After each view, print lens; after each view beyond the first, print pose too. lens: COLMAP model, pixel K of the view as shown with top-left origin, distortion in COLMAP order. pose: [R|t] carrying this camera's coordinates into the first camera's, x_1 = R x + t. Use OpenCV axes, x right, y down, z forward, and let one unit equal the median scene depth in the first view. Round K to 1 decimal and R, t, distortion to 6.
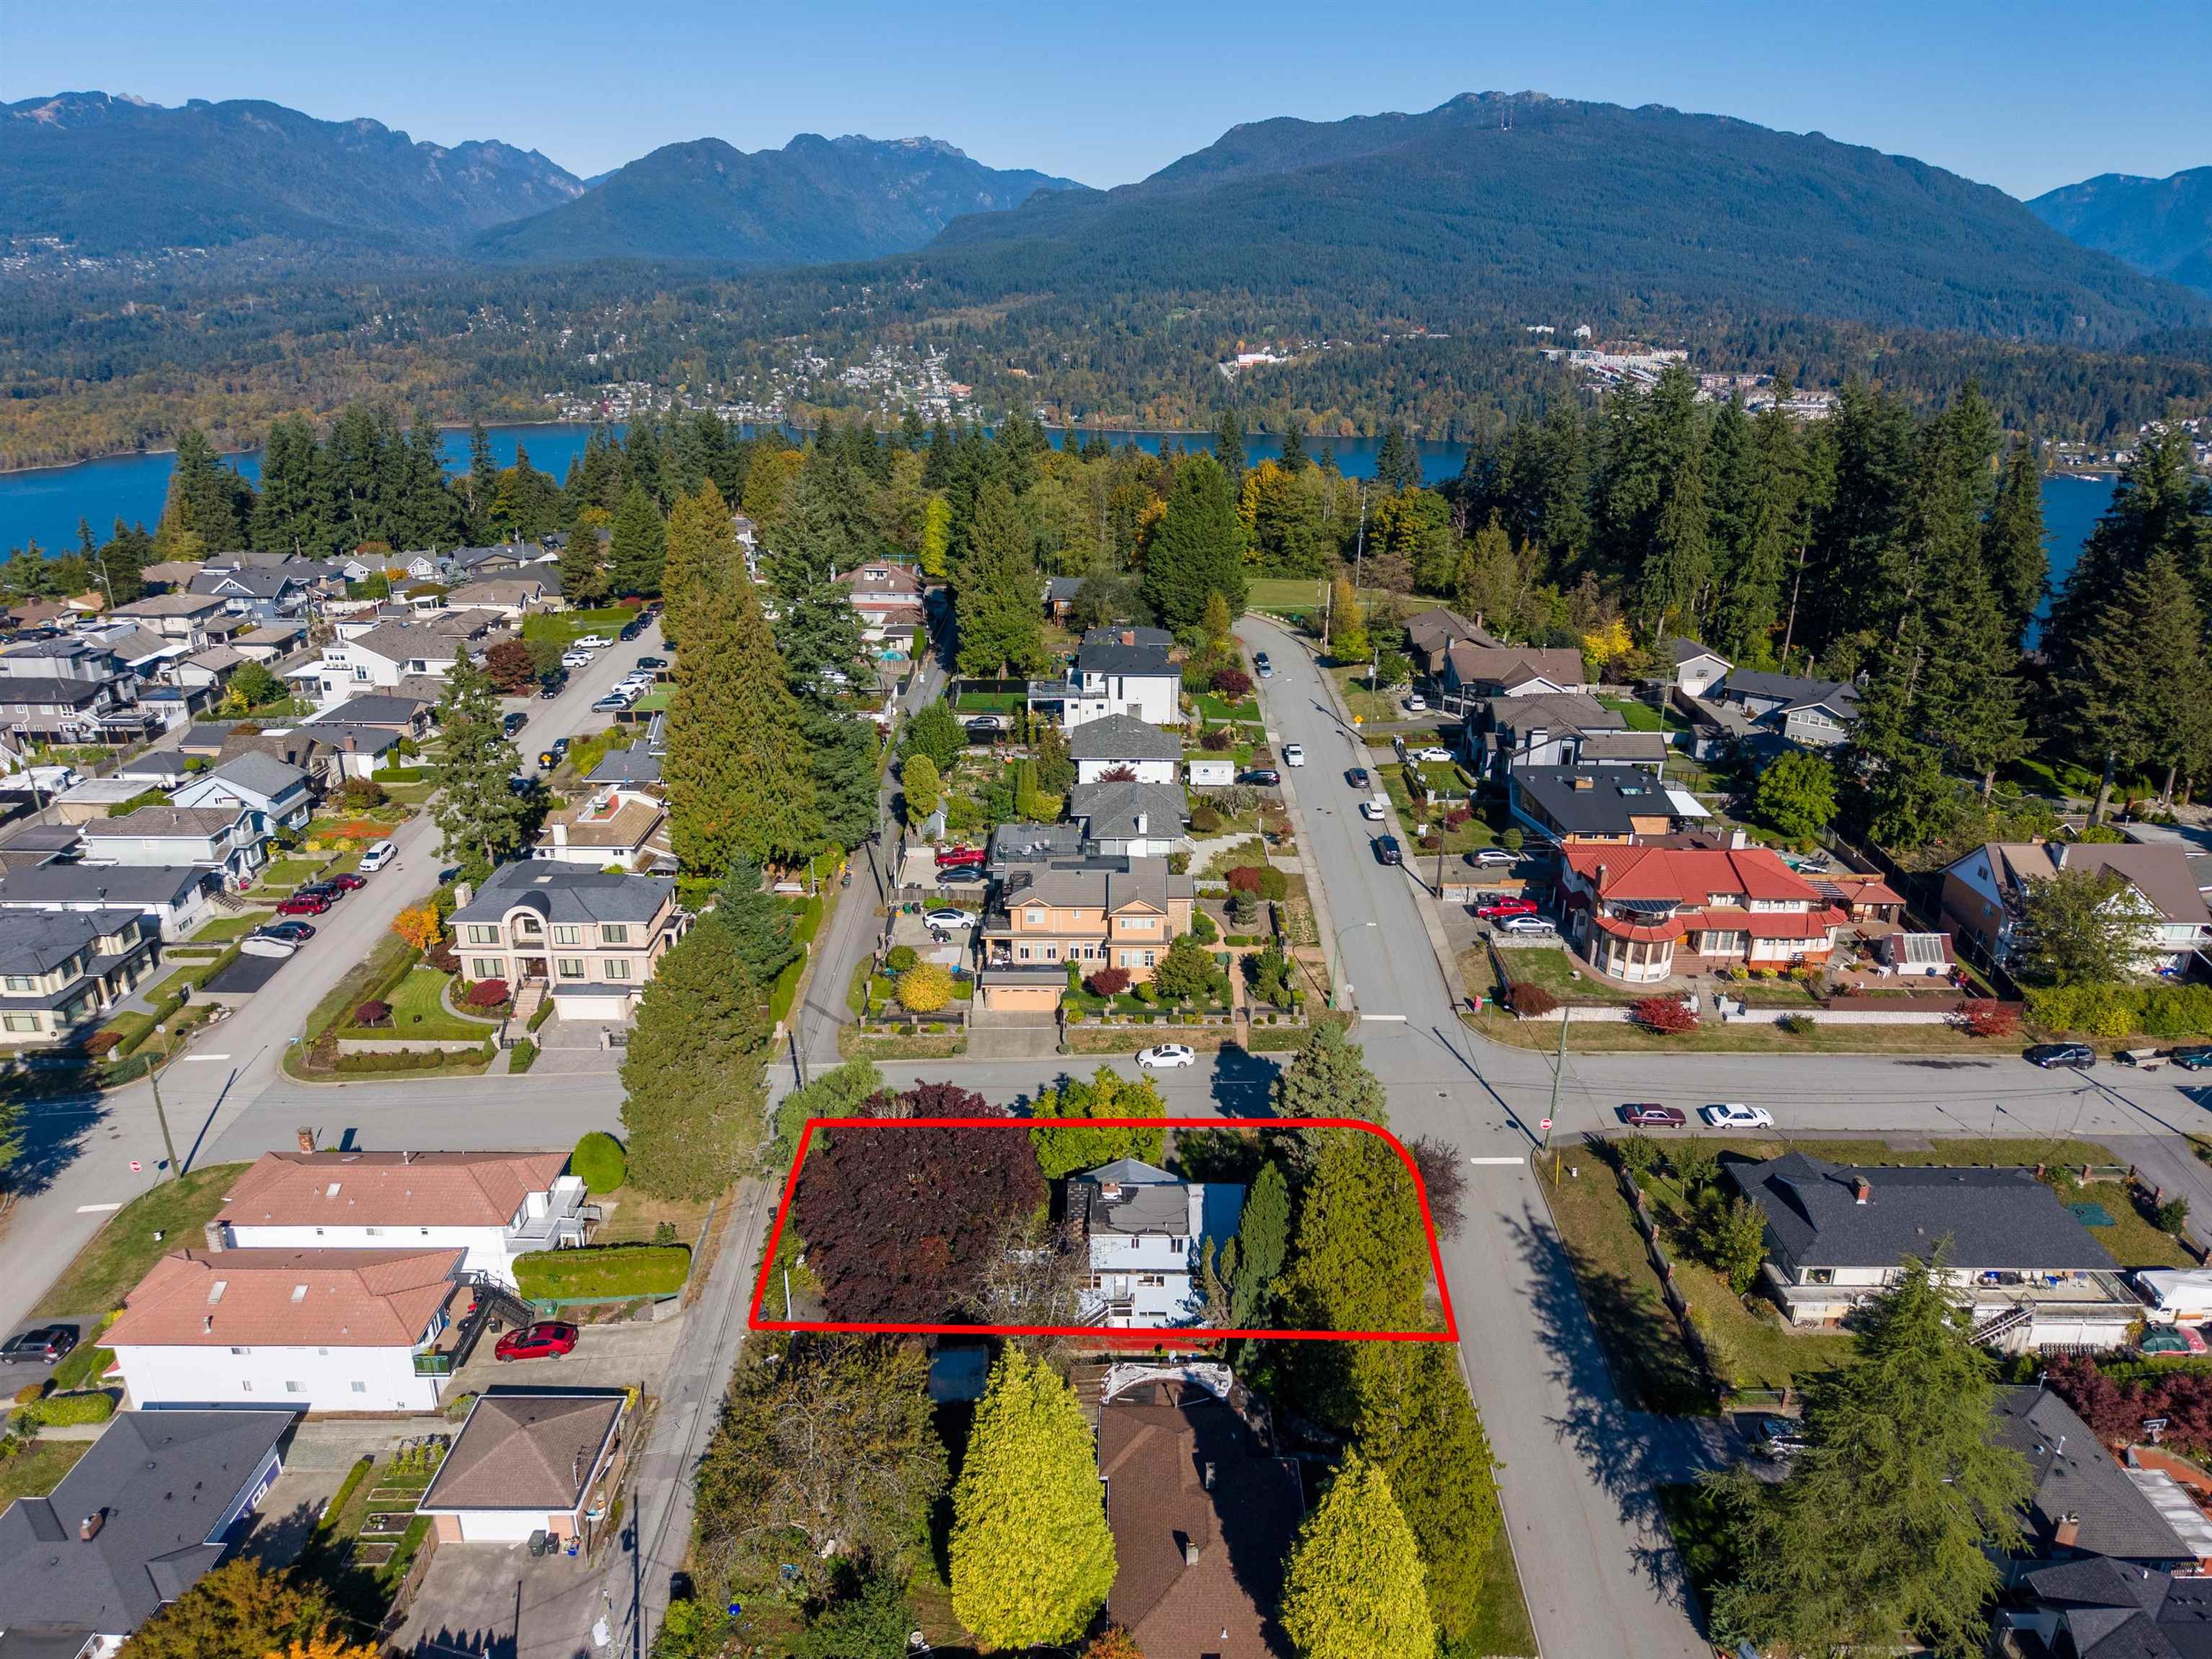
lens RADIAL K [[1533.9, 0, 1161.3], [0, 1533.9, 771.8], [0, 0, 1]] dist [0.025230, -0.028089]
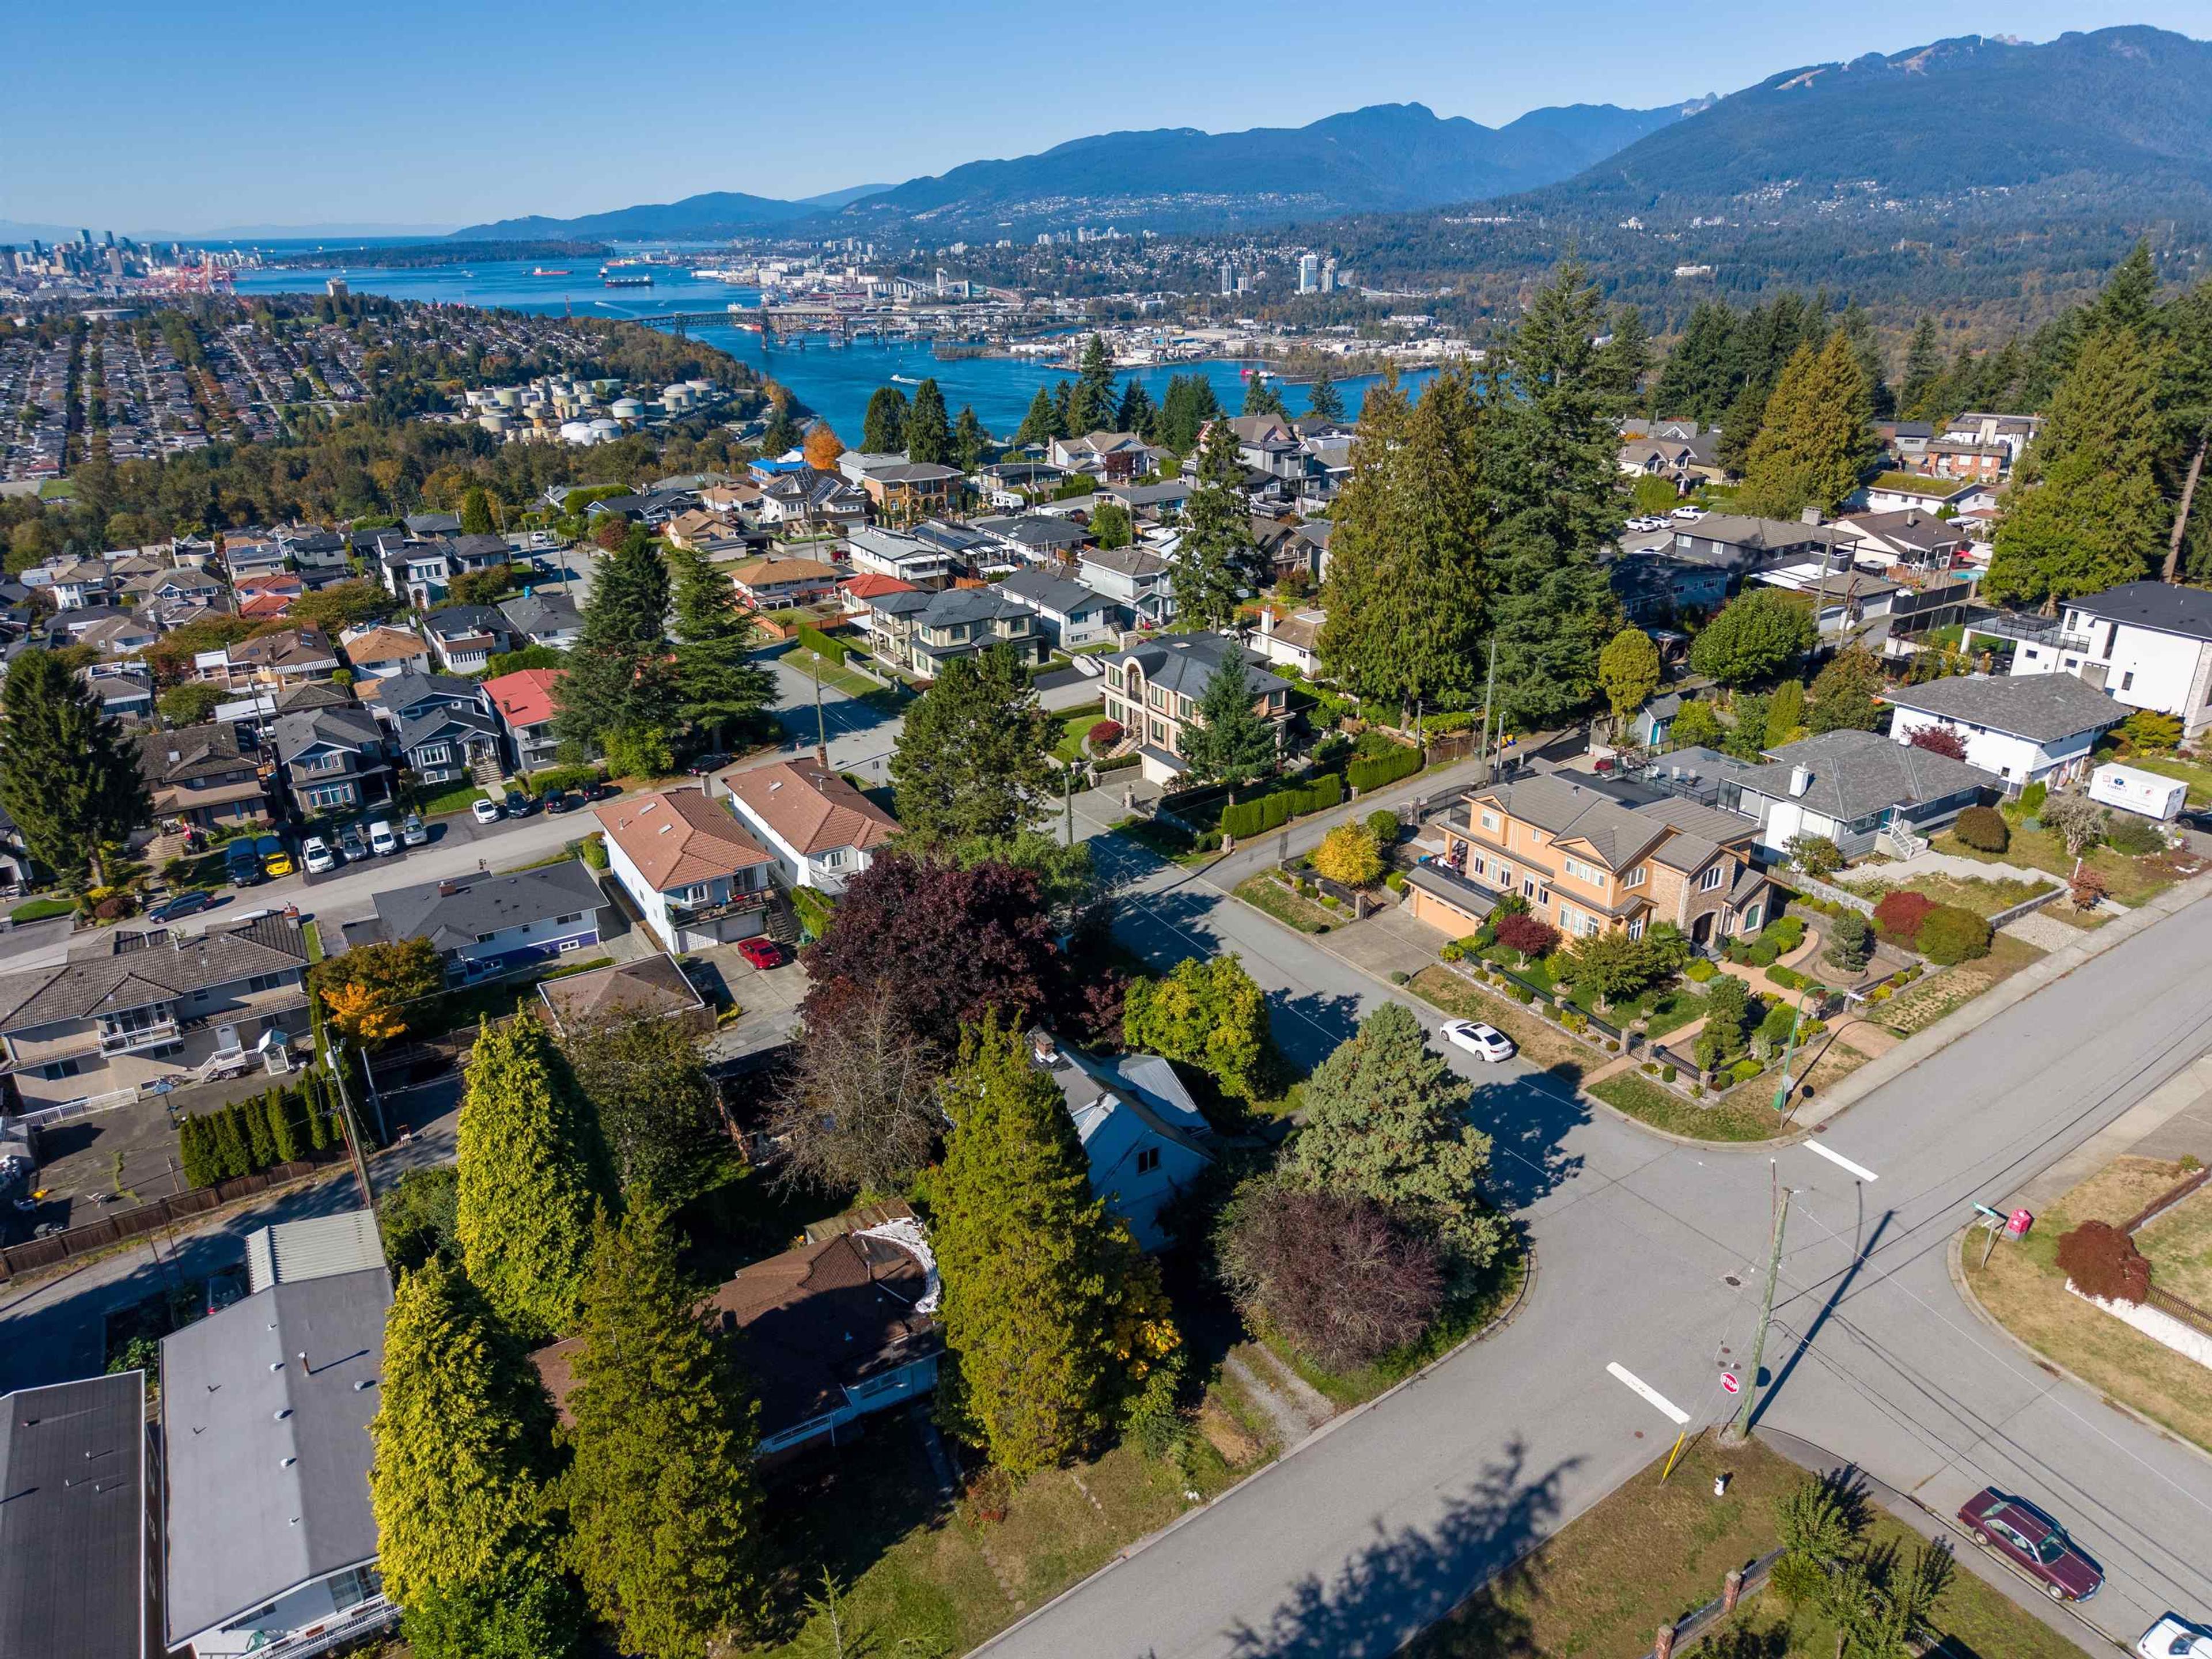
lens RADIAL K [[1533.9, 0, 1122.5], [0, 1533.9, 832.9], [0, 0, 1]] dist [0.025230, -0.028089]
pose [[0.469176, 0.300268, -0.830489, 0.458199], [-0.253962, 0.946571, 0.198765, -0.003701], [0.845800, 0.117657, 0.520365, 0.453428]]
